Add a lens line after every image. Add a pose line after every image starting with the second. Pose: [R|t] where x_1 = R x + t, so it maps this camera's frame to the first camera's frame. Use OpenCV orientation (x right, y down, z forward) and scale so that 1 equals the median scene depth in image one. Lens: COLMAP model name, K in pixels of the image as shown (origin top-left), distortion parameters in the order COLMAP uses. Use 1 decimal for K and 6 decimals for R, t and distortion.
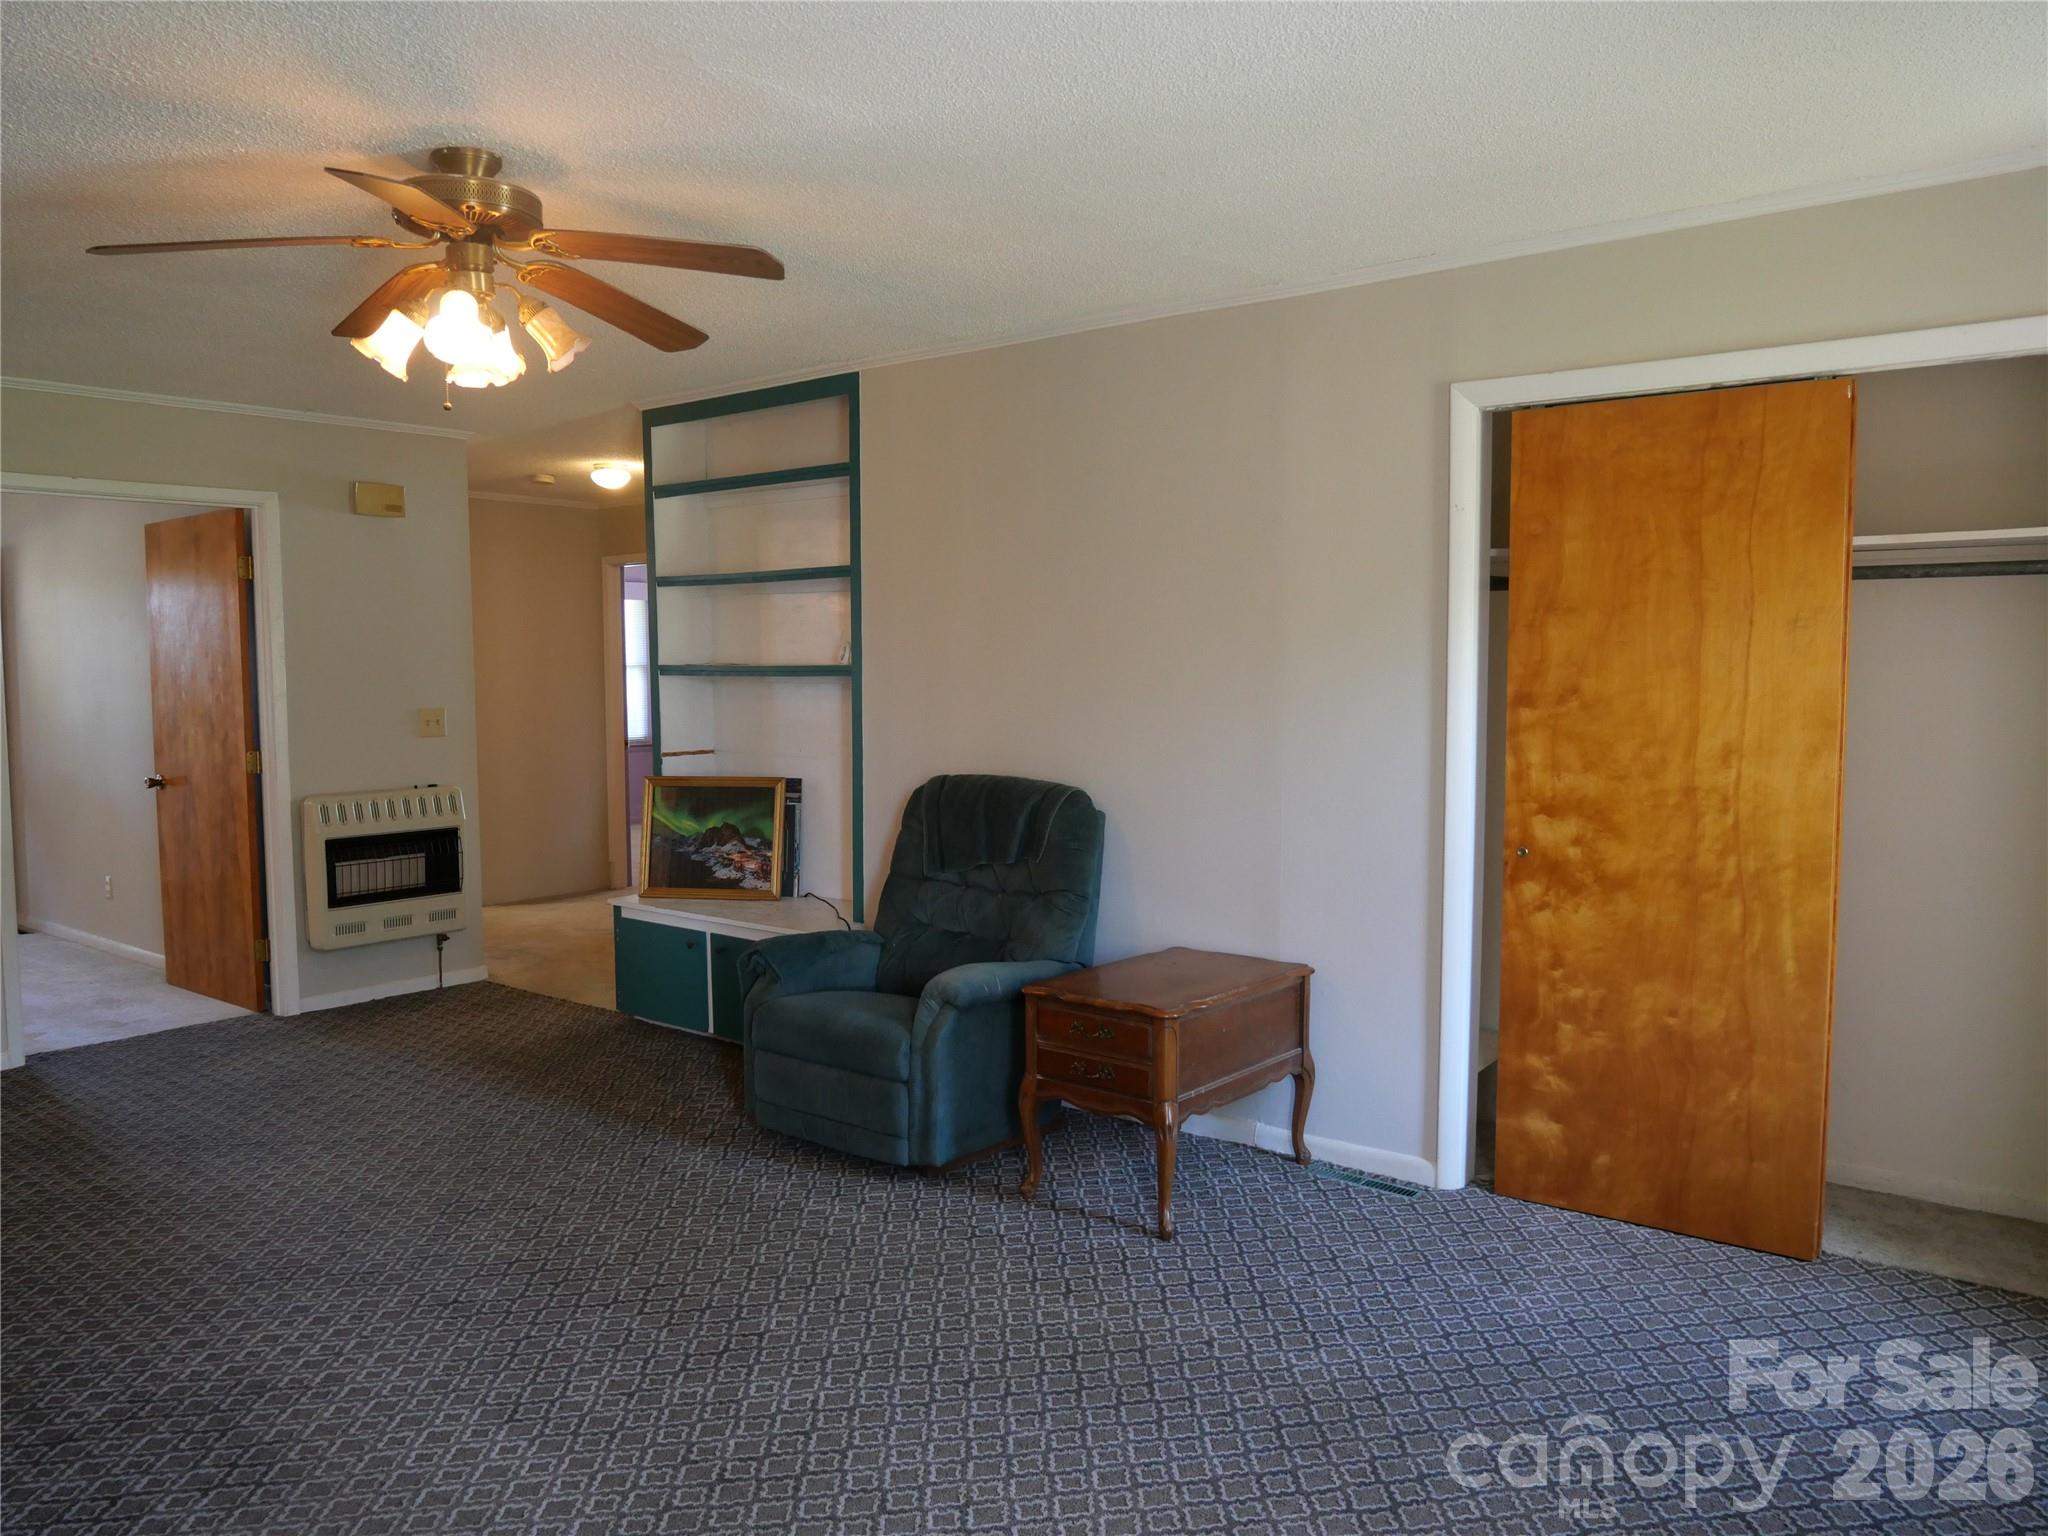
lens RADIAL K [[1446.2, 0, 1024.0], [0, 1446.2, 768.0], [0, 0, 1]] dist [-0.043586, 0.003955]
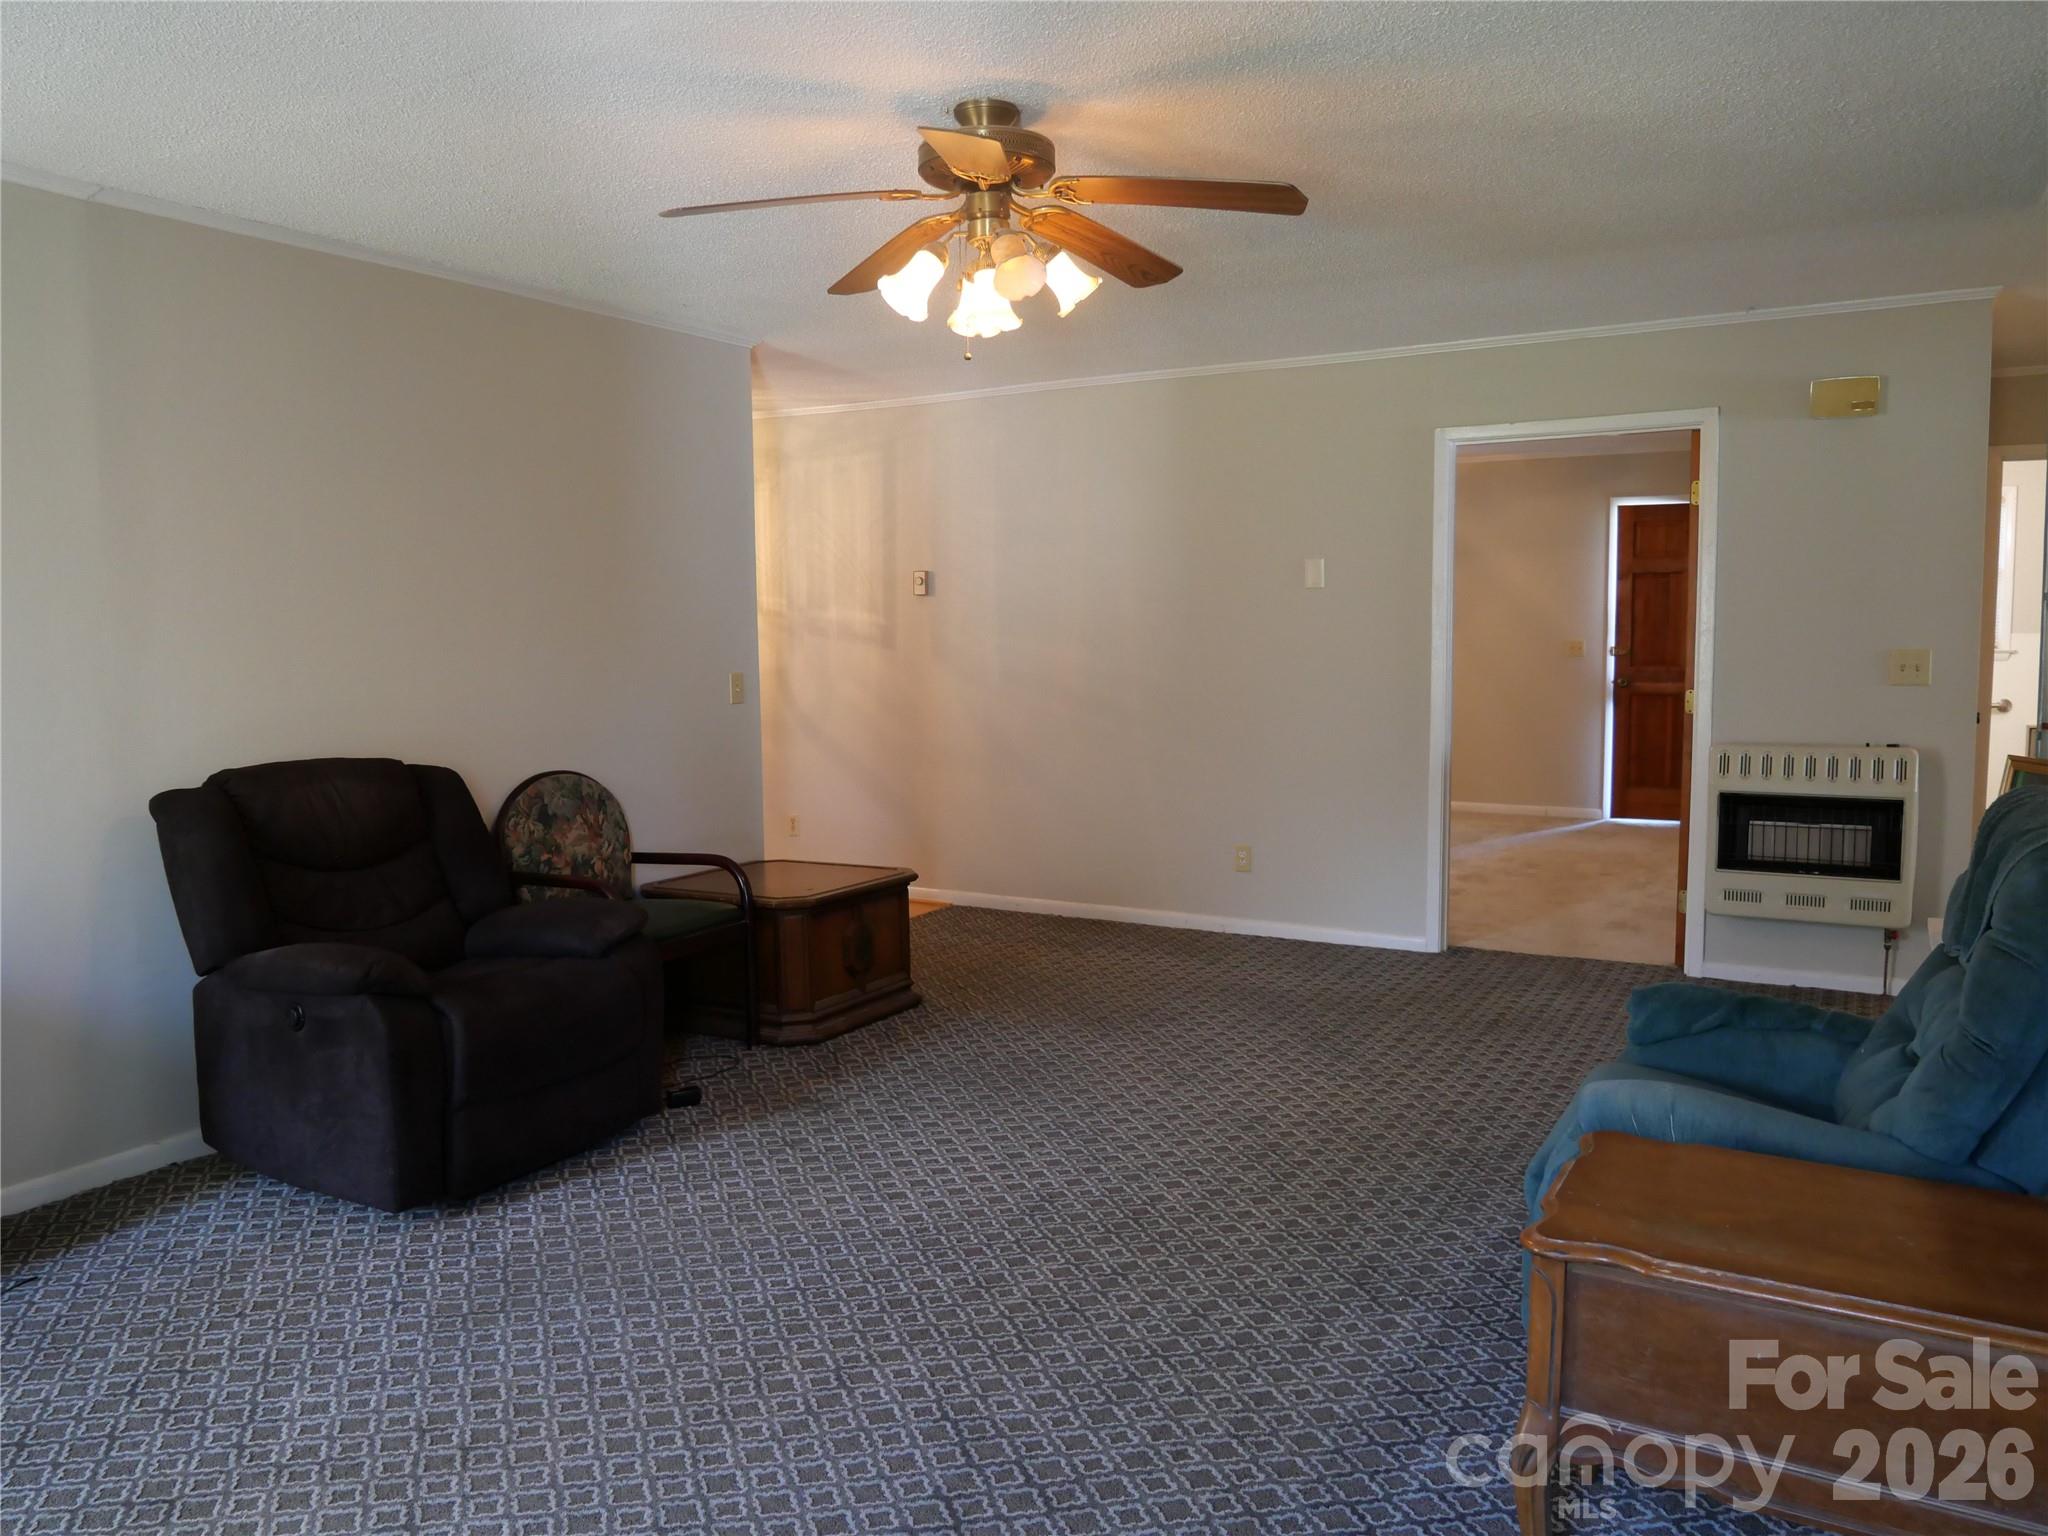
lens RADIAL K [[1478.6, 0, 1024.0], [0, 1478.6, 768.0], [0, 0, 1]] dist [-0.055847, -0.003517]
pose [[0.163211, 0.104169, -0.981077, 0.327802], [-0.059523, 0.993639, 0.095601, -0.025623], [0.984794, 0.042793, 0.168373, 0.402148]]
